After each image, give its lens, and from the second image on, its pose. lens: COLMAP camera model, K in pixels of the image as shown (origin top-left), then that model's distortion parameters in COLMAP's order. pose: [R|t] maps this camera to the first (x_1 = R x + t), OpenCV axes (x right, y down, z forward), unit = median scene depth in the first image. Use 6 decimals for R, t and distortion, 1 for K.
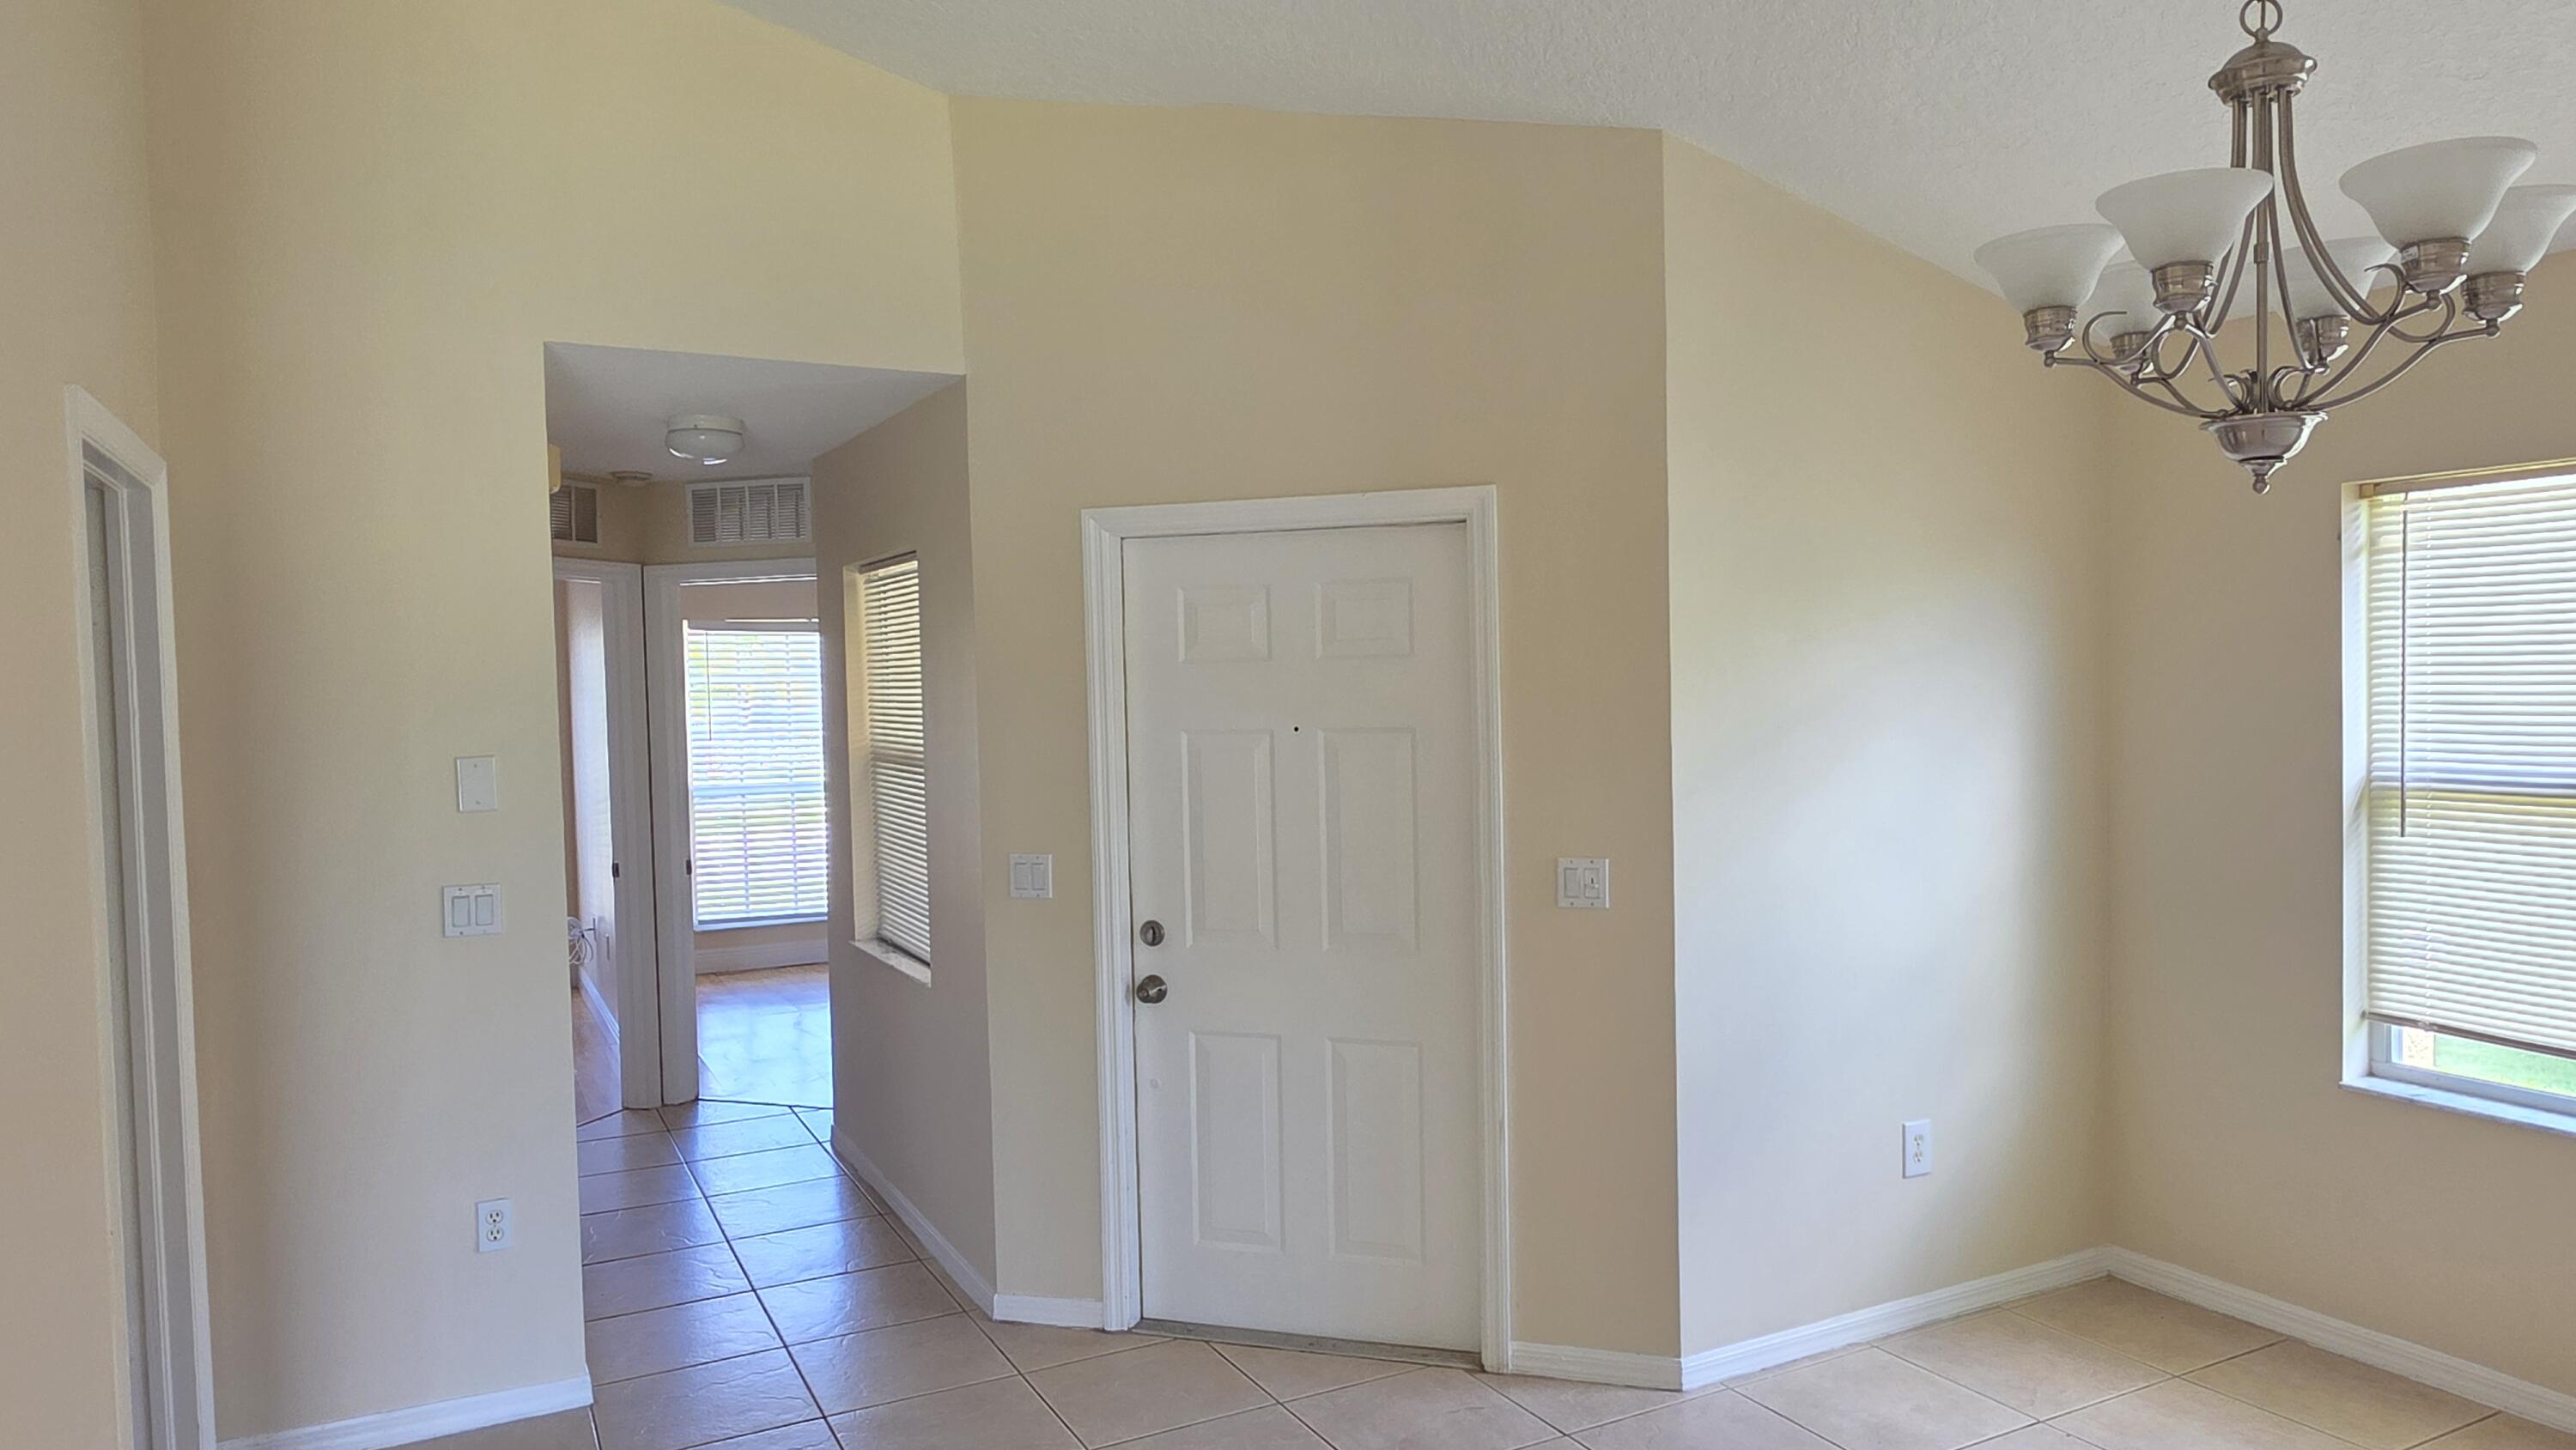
lens RADIAL K [[1644.6, 0, 1288.3], [0, 1644.6, 737.4], [0, 0, 1]] dist [-0.027280, -0.000117]
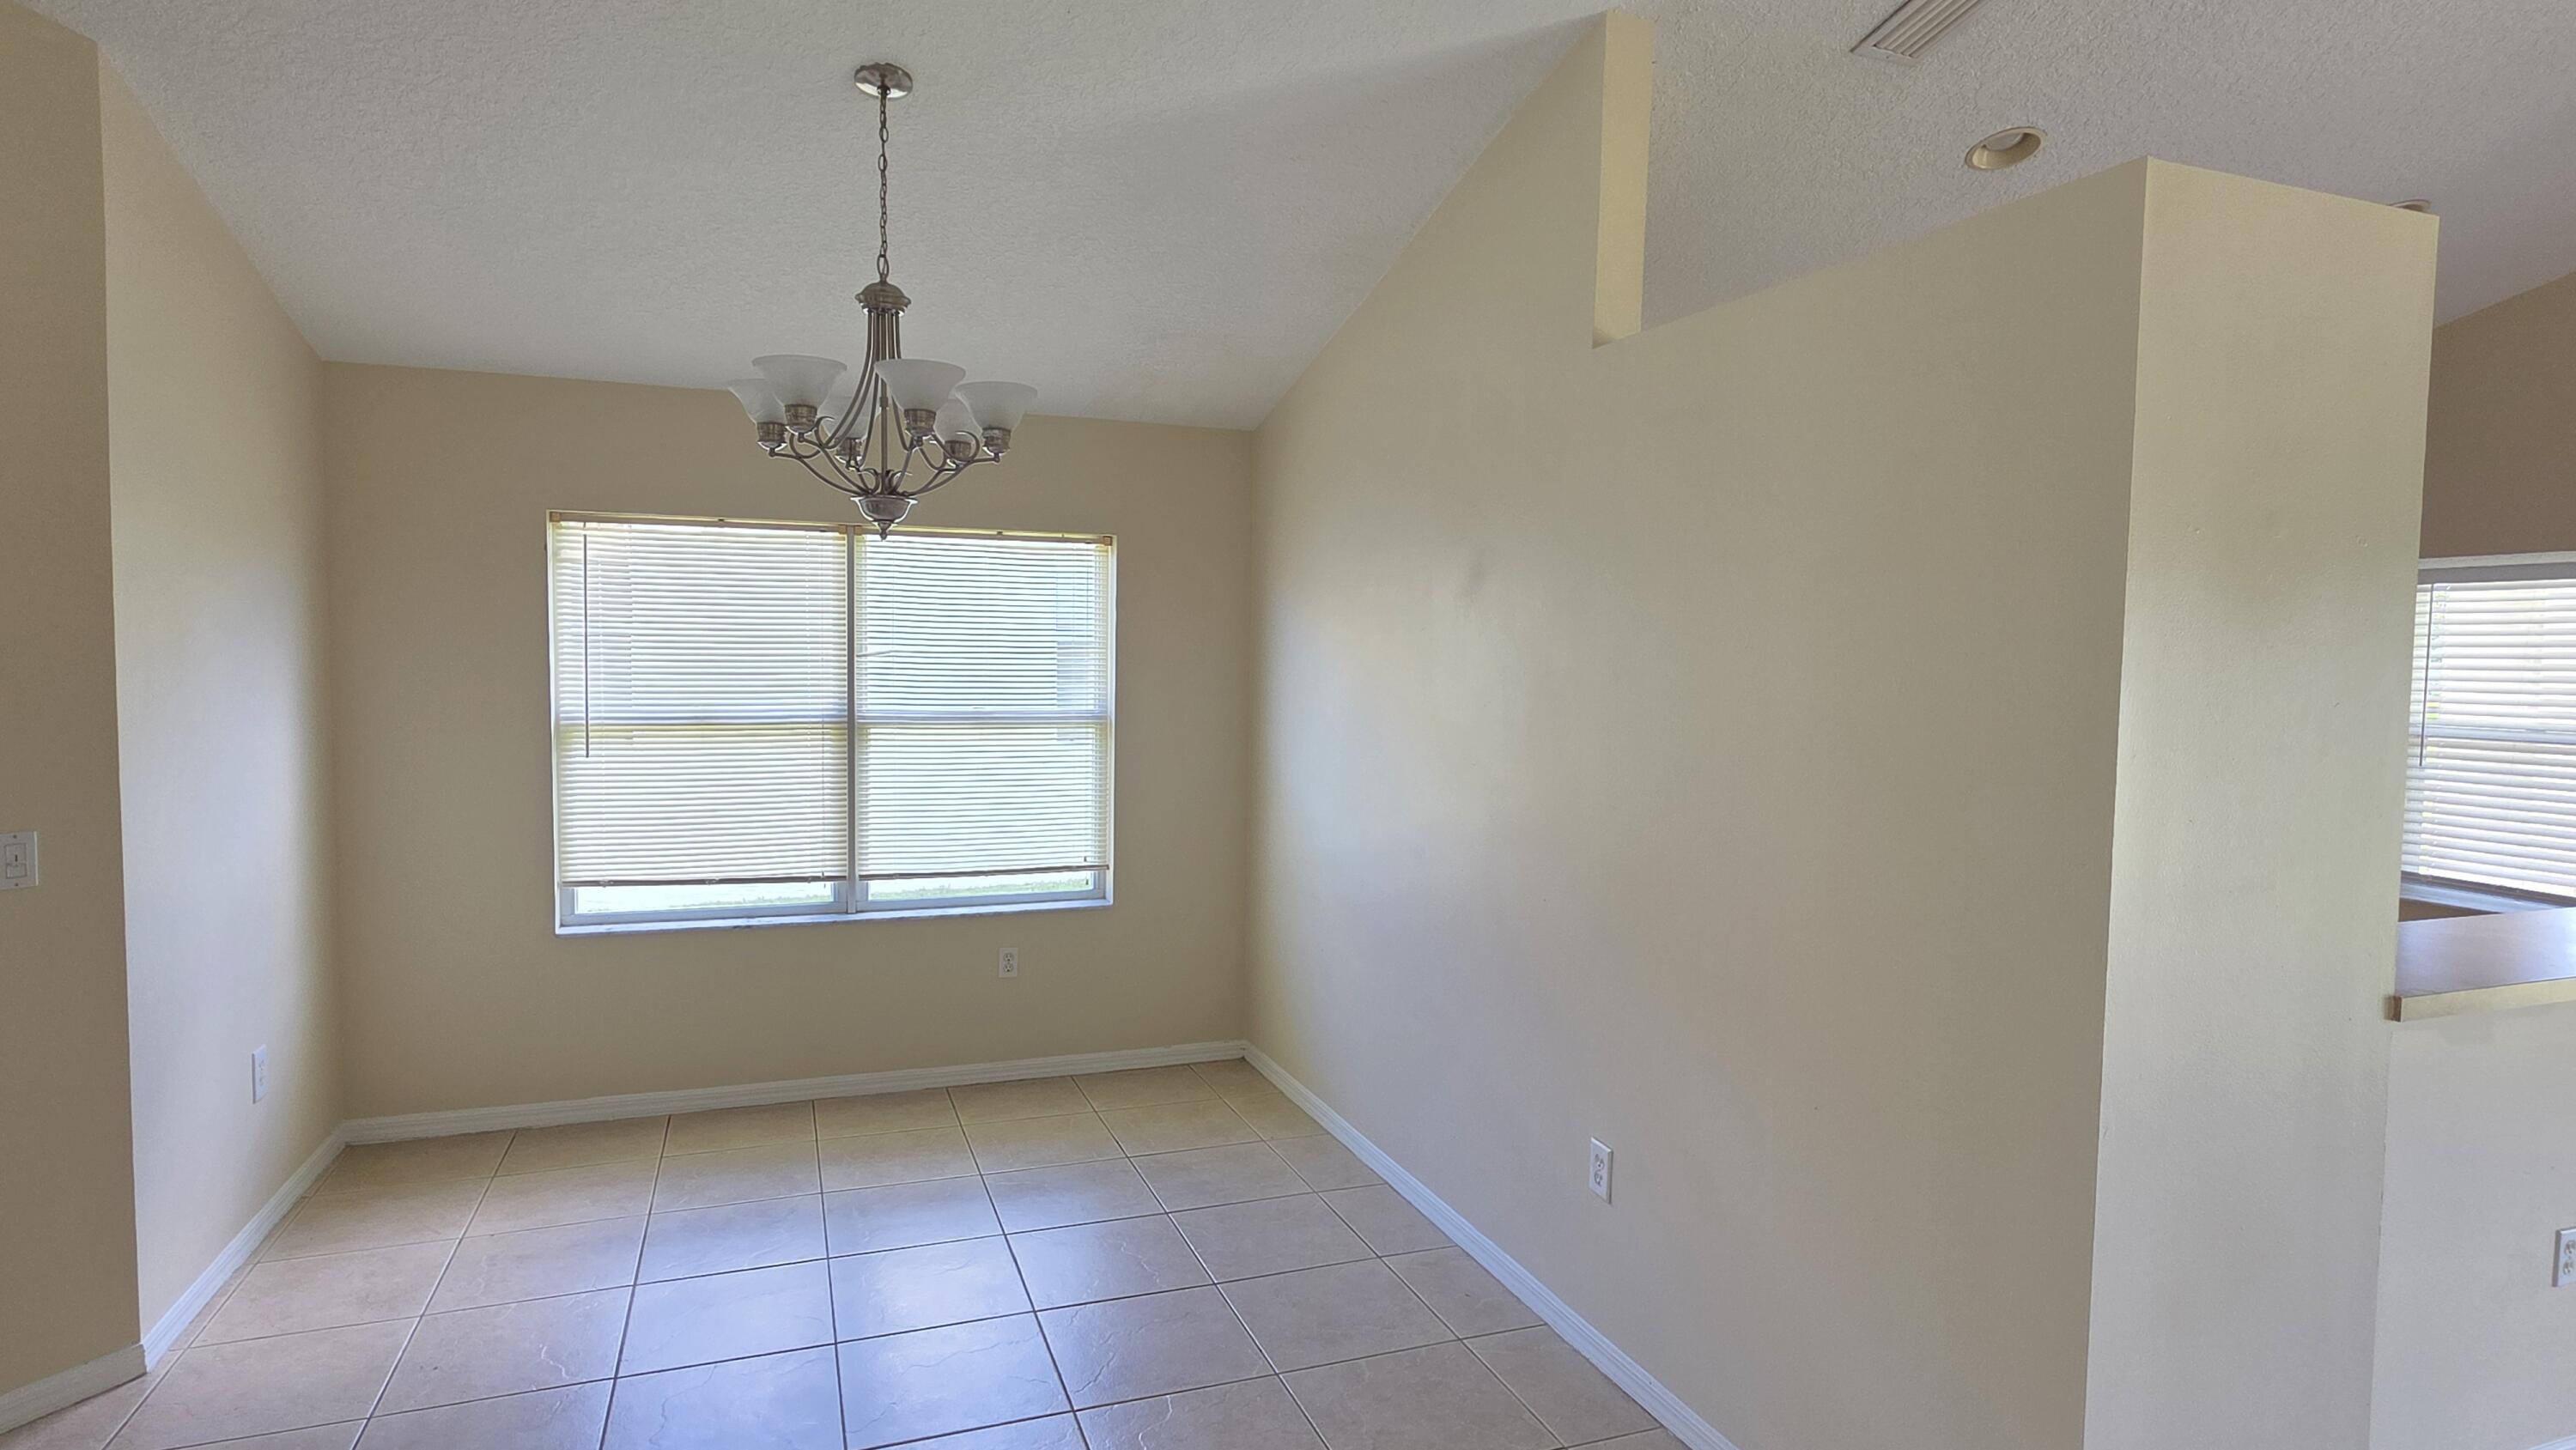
lens RADIAL K [[1336.2, 0, 1277.8], [0, 1336.2, 712.3], [0, 0, 1]] dist [0.000760, 0.000173]
pose [[0.129691, -0.025239, 0.991233, -1.167282], [0.020808, 0.999525, 0.022728, 0.016288], [-0.991336, 0.017678, 0.130155, 0.600717]]
